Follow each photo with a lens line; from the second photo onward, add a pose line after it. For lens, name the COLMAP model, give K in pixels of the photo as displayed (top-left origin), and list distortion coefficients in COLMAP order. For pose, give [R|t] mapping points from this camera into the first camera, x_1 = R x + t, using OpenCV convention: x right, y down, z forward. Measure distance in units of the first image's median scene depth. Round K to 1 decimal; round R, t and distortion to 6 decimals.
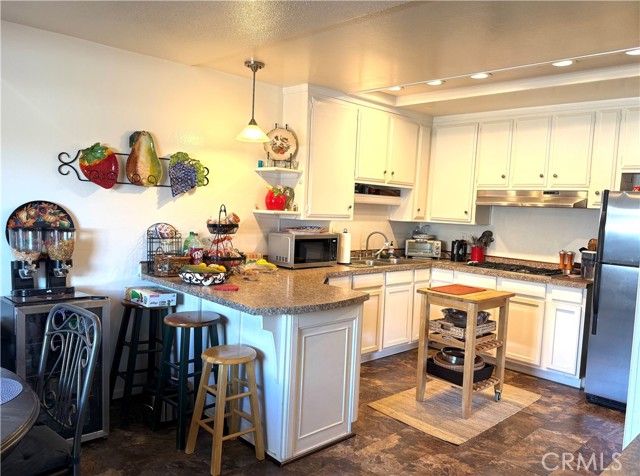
lens RADIAL K [[495.8, 0, 321.4], [0, 495.8, 239.5], [0, 0, 1]] dist [0.009897, 0.001238]
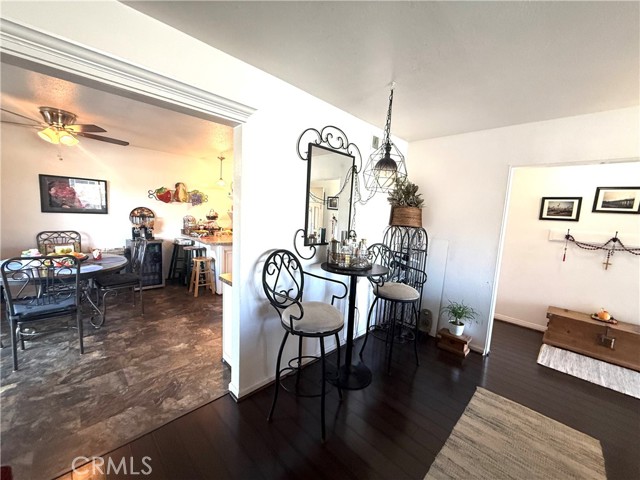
lens RADIAL K [[257.2, 0, 317.2], [0, 257.2, 239.6], [0, 0, 1]] dist [-0.001733, -0.000031]
pose [[0.999764, 0.014761, -0.015910, 0.466151], [-0.014144, 0.999170, 0.038211, 0.039049], [0.016461, -0.037977, 0.999143, -0.475008]]
